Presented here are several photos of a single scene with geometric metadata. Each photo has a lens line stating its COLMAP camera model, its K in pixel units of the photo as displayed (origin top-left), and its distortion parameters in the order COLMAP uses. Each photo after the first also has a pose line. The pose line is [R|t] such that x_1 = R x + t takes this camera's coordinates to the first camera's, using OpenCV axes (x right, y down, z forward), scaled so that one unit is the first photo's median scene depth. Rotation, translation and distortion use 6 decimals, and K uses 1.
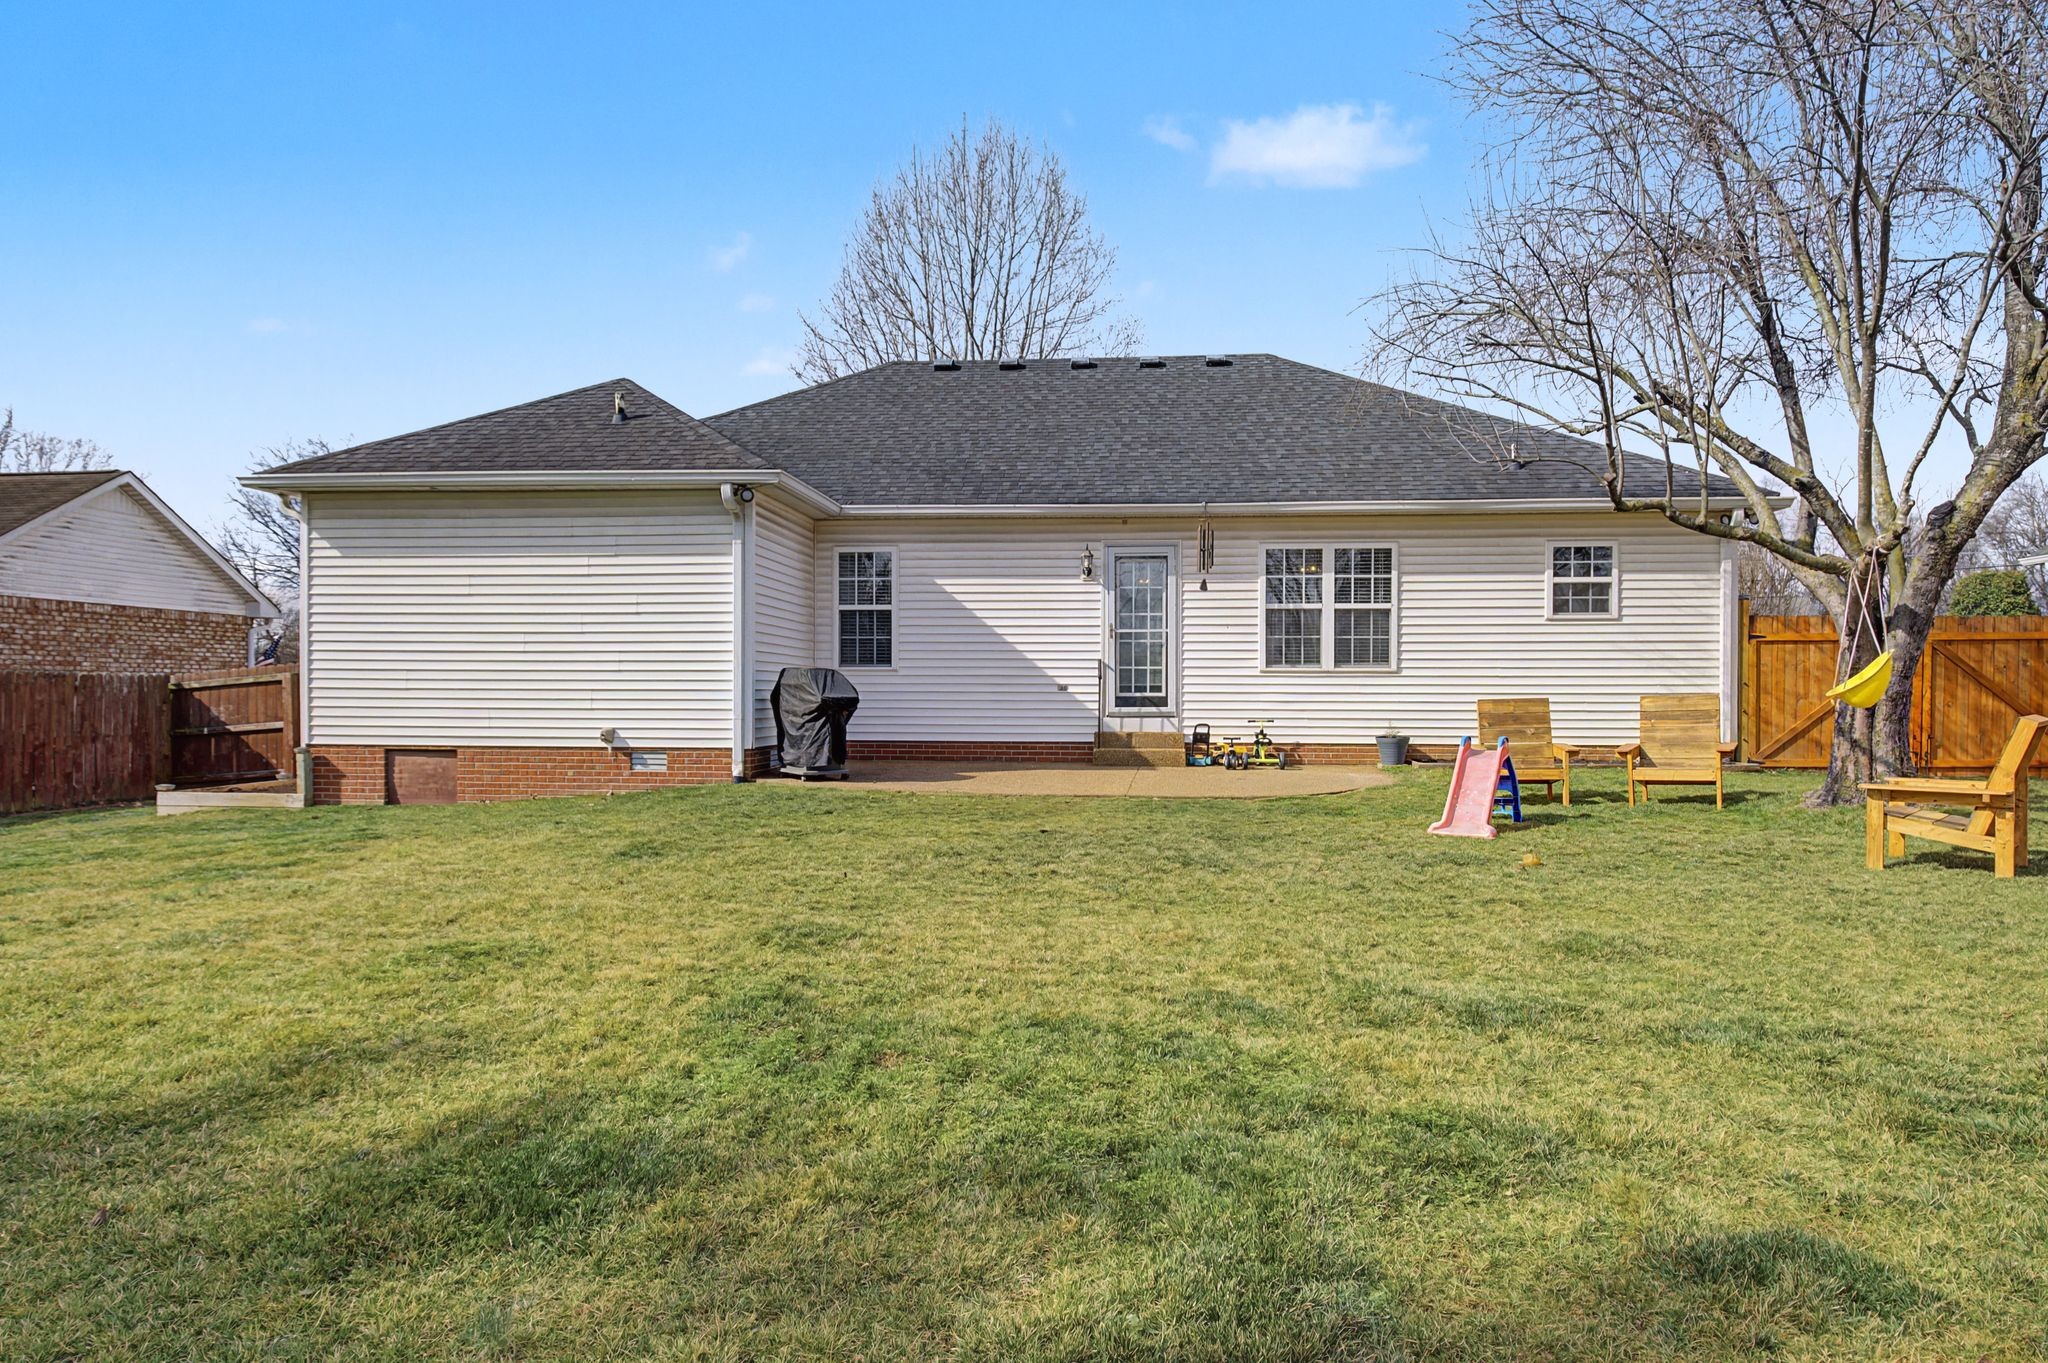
lens RADIAL K [[998.7, 0, 1013.7], [0, 998.7, 684.1], [0, 0, 1]] dist [-0.004930, 0.000340]
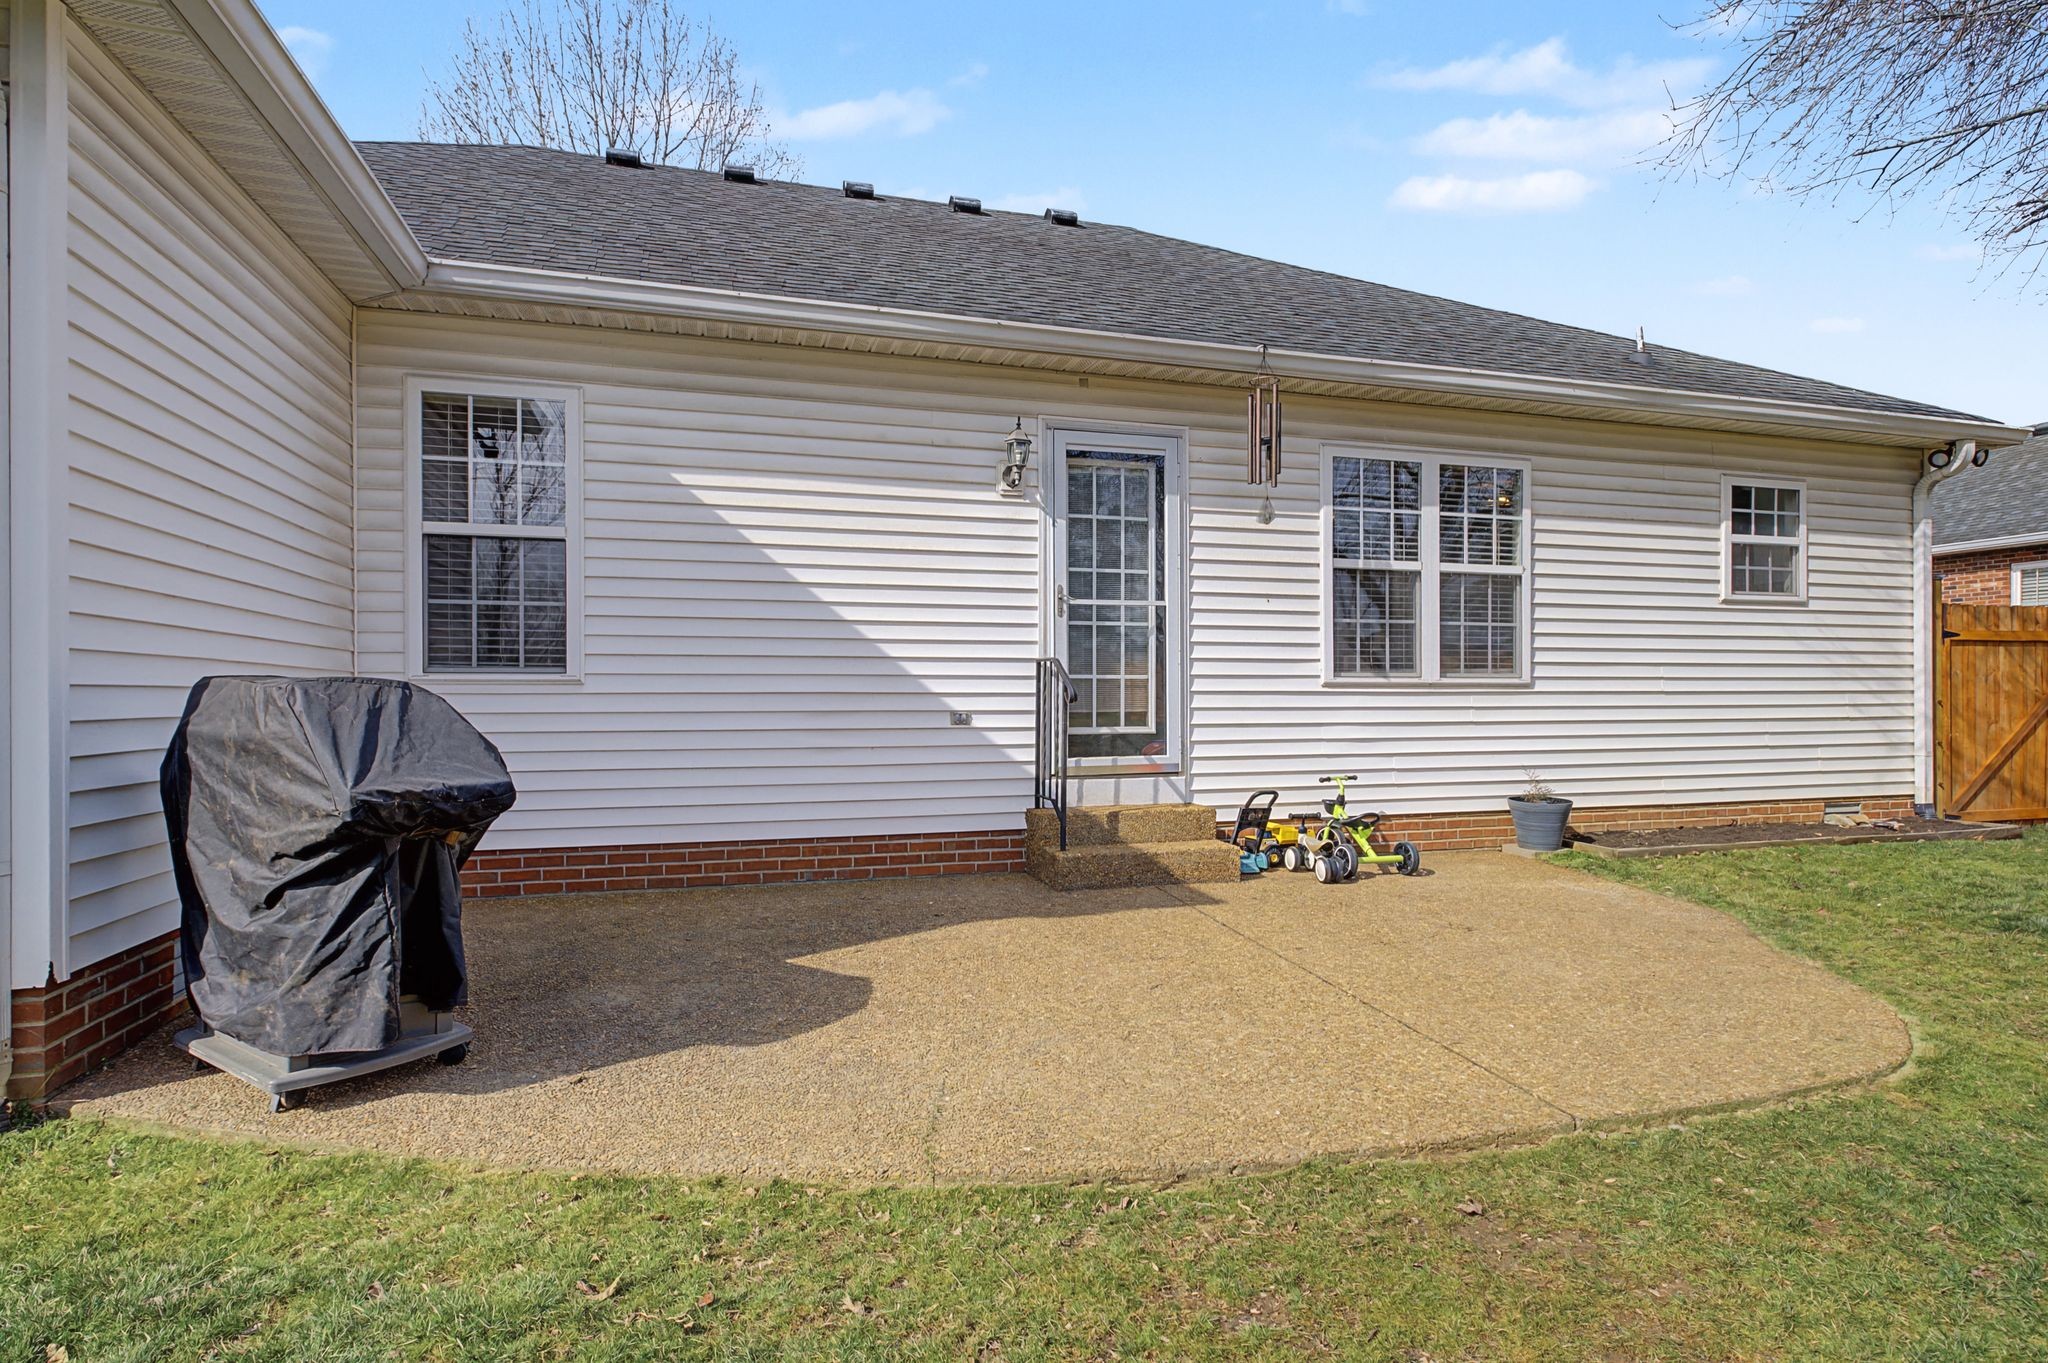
lens RADIAL K [[998.7, 0, 1013.7], [0, 998.7, 684.1], [0, 0, 1]] dist [-0.004930, 0.000340]
pose [[0.933175, -0.001143, 0.359420, -0.101308], [0.002610, 0.999990, -0.003595, -0.011241], [-0.359412, 0.004292, 0.933169, 0.562273]]
